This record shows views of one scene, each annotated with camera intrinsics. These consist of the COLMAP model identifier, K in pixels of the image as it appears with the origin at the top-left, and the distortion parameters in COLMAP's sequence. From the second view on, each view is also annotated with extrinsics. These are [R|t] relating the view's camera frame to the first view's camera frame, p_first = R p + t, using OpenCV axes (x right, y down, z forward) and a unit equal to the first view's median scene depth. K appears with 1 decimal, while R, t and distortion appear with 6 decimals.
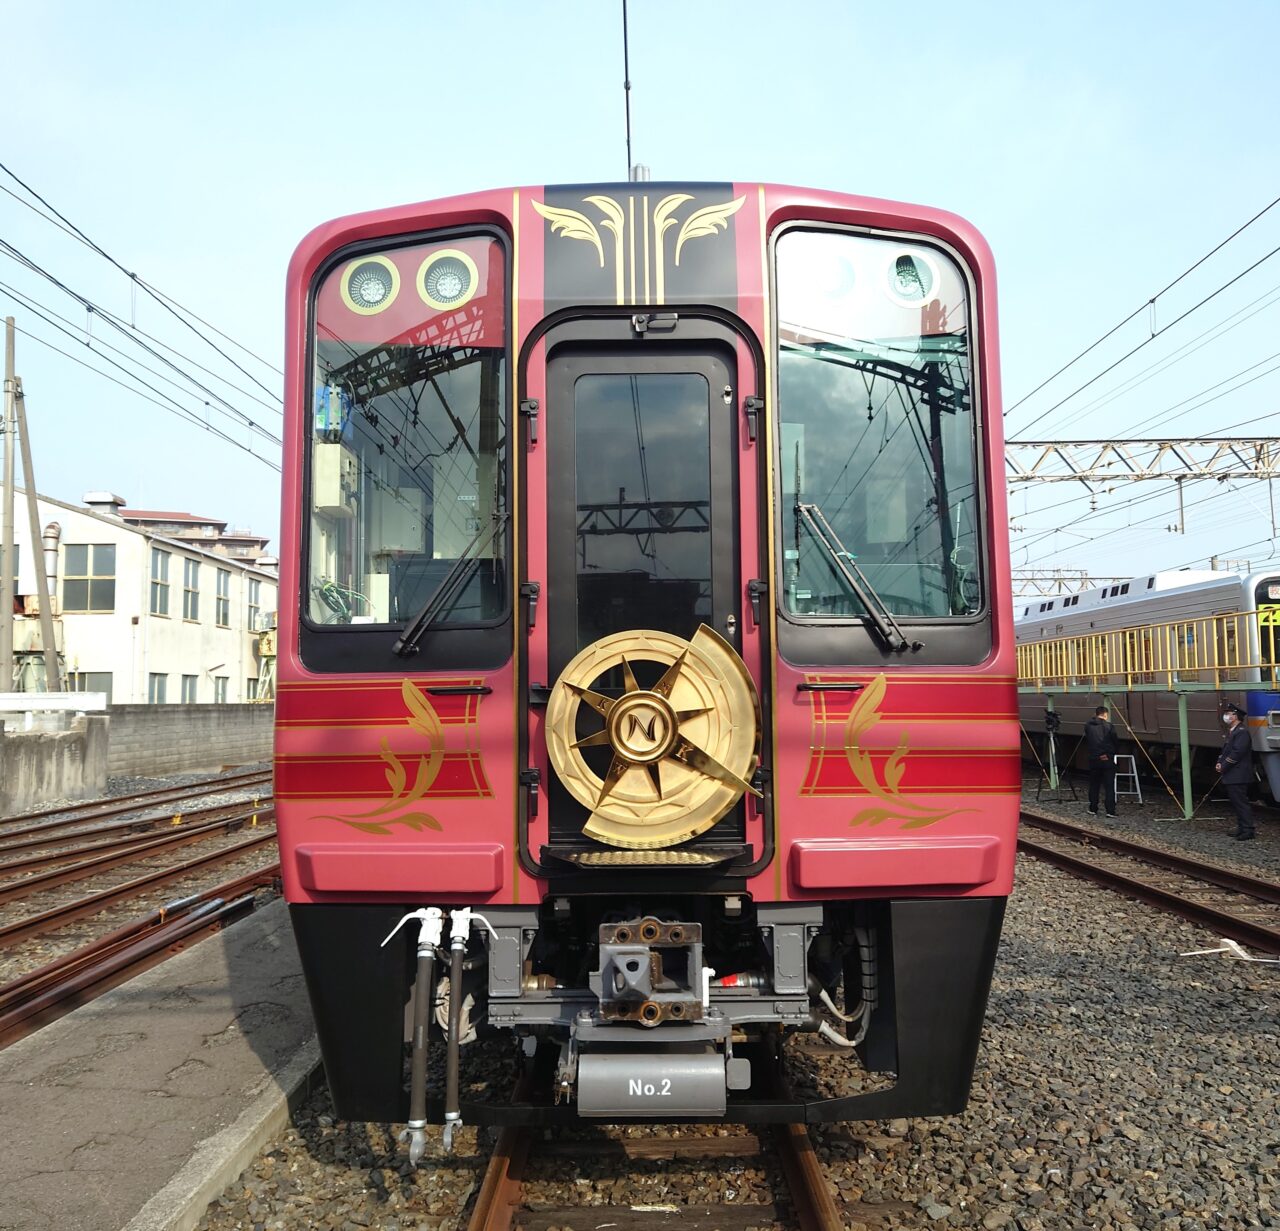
lens RADIAL K [[1191.8, 0, 643.8], [0, 1191.8, 621.6], [0, 0, 1]] dist [0.054110, 0.000000]
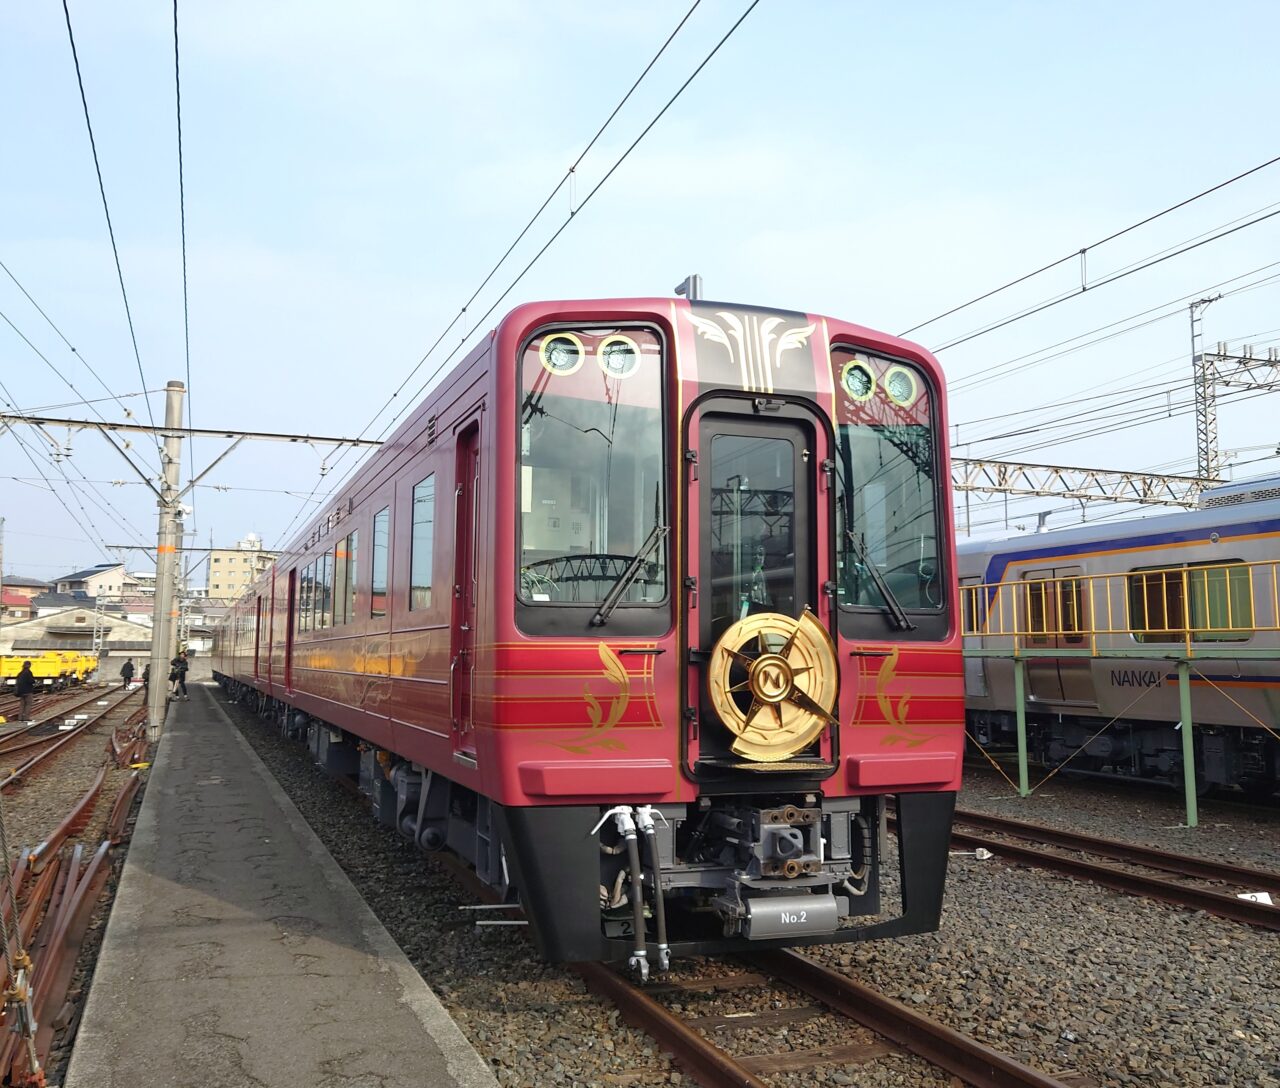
lens RADIAL K [[1181.2, 0, 635.1], [0, 1181.2, 535.4], [0, 0, 1]] dist [0.063331, 0.000000]
pose [[0.937519, 0.052732, 0.343914, -0.657400], [-0.040482, 0.998267, -0.042710, -0.019920], [-0.345570, 0.026119, 0.938029, -0.321018]]
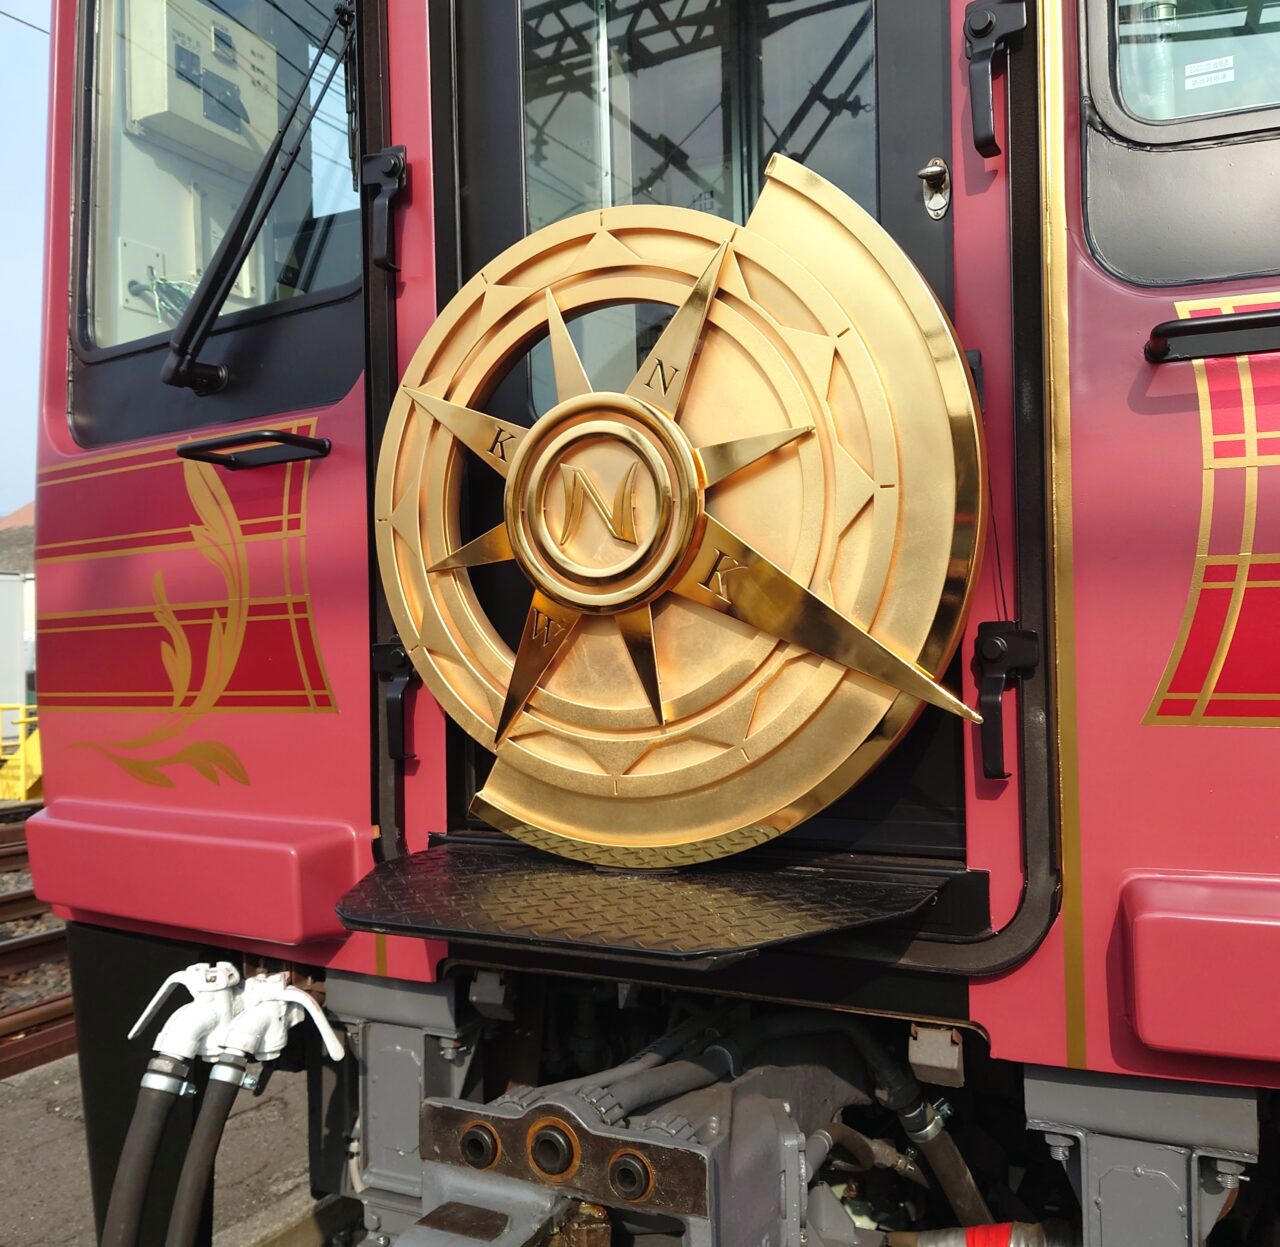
lens RADIAL K [[1244.3, 0, 634.7], [0, 1244.3, 626.6], [0, 0, 1]] dist [0.031283, 0.000000]
pose [[0.890502, -0.013841, -0.454769, 0.157035], [0.044723, 0.997360, 0.057218, 0.099729], [0.452776, -0.071291, 0.888770, 0.674228]]
